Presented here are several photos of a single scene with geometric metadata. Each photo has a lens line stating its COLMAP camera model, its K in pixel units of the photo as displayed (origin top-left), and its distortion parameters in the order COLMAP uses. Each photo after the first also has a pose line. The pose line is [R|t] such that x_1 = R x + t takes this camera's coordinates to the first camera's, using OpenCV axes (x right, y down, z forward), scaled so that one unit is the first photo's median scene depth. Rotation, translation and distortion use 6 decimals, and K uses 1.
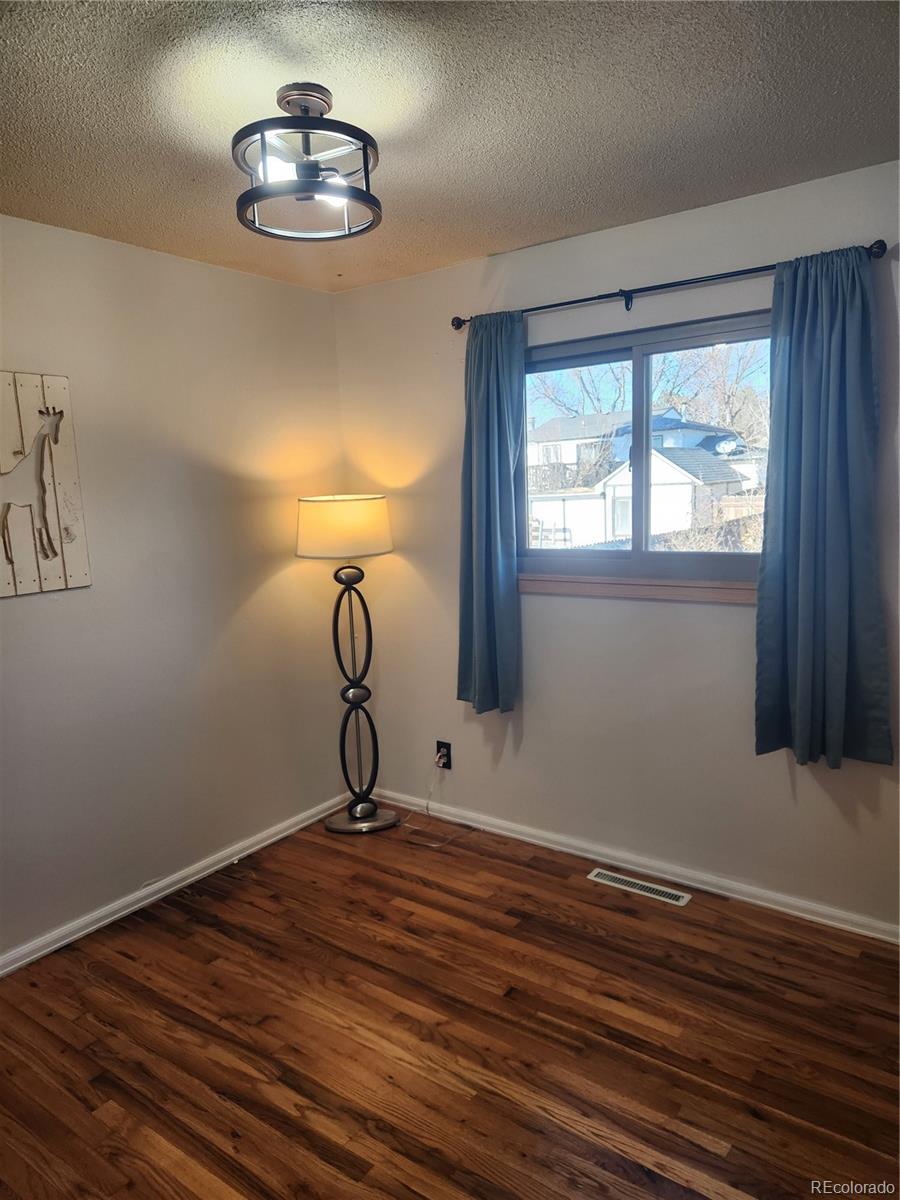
lens RADIAL K [[813.1, 0, 448.7], [0, 813.1, 603.2], [0, 0, 1]] dist [0.064564, -0.055277]
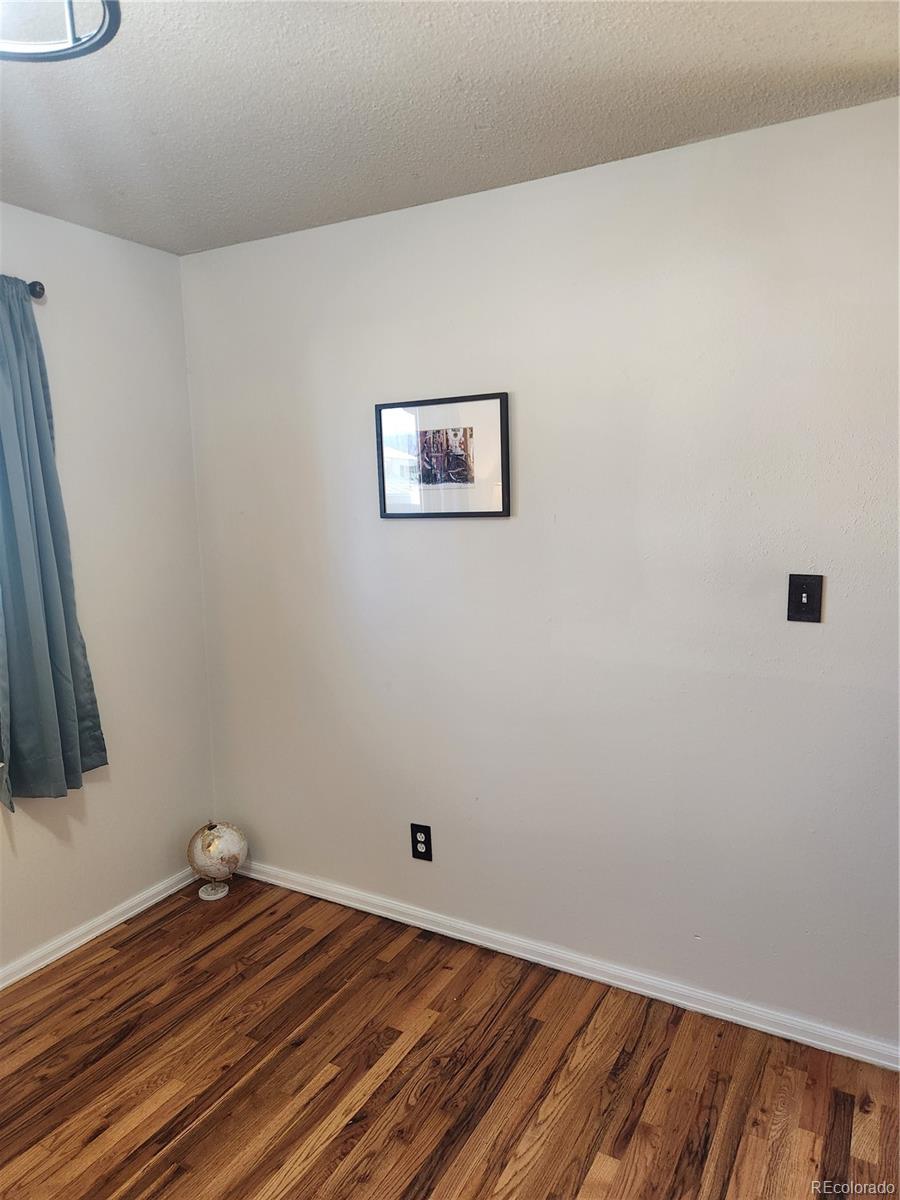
lens RADIAL K [[813.1, 0, 453.1], [0, 813.1, 598.8], [0, 0, 1]] dist [0.064564, -0.055277]
pose [[-0.128401, -0.100148, 0.986653, -0.641785], [0.167585, 0.978389, 0.121119, -0.079847], [-0.977460, 0.180900, -0.108843, 0.708677]]
